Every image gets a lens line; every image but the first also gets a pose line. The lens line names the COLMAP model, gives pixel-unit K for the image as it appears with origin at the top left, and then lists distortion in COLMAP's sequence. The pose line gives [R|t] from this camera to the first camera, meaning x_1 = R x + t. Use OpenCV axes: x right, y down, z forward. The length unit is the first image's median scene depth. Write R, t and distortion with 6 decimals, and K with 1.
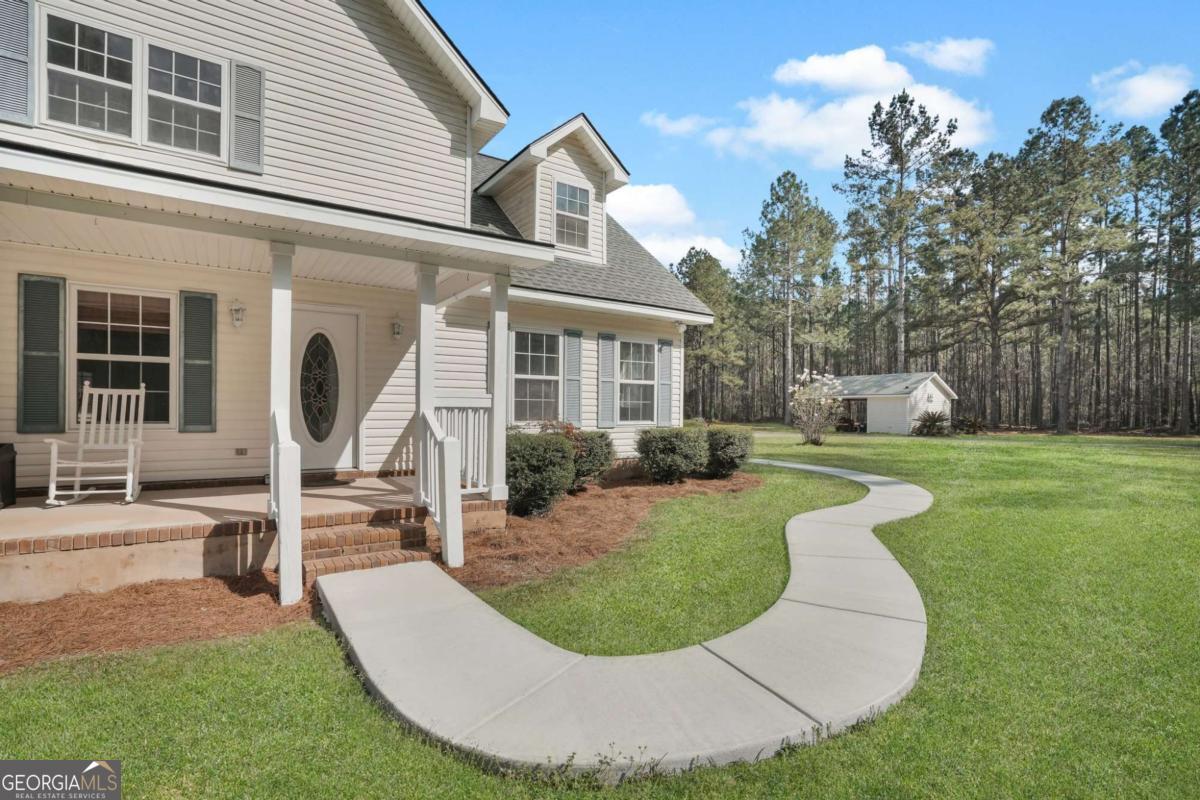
lens RADIAL K [[559.5, 0, 591.8], [0, 559.5, 410.2], [0, 0, 1]] dist [-0.018003, 0.005191]
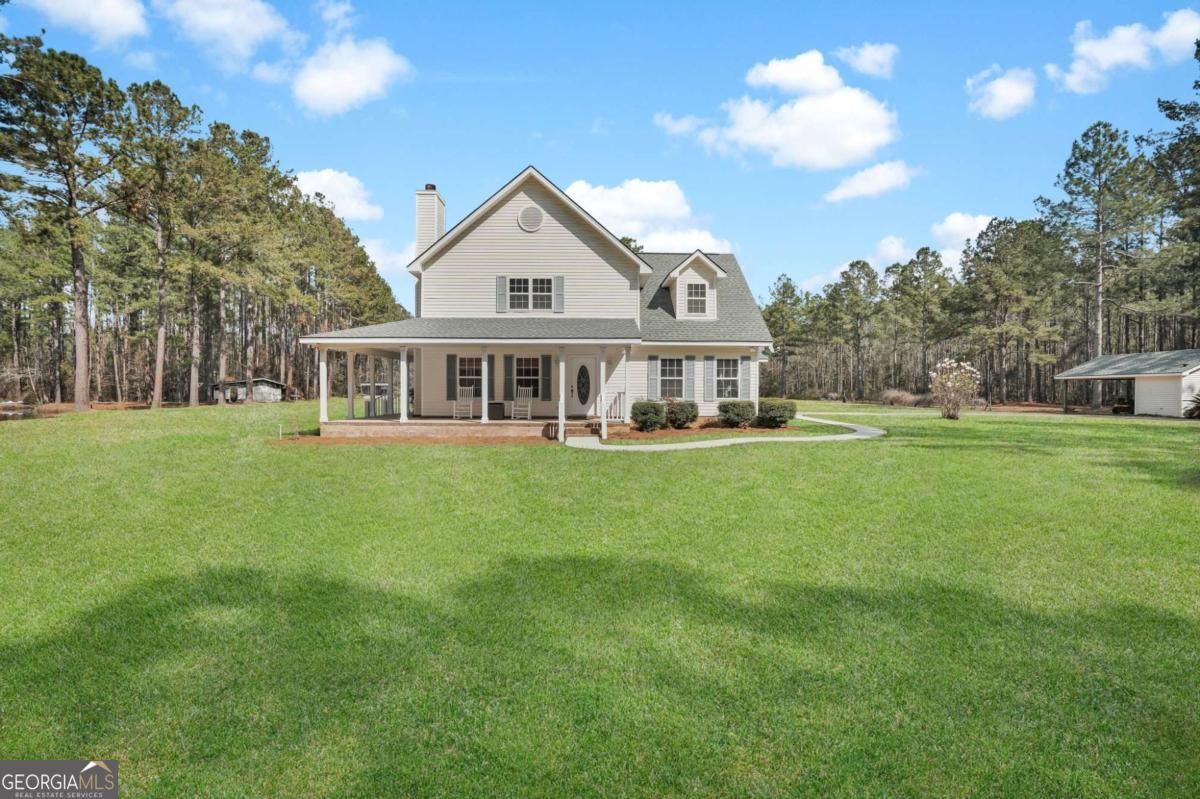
lens RADIAL K [[559.5, 0, 598.3], [0, 559.5, 396.9], [0, 0, 1]] dist [-0.018003, 0.005191]
pose [[0.847099, 0.000489, -0.531434, 0.818092], [0.004559, 0.999956, 0.008188, -0.004819], [0.531415, -0.009359, 0.847060, -1.019619]]
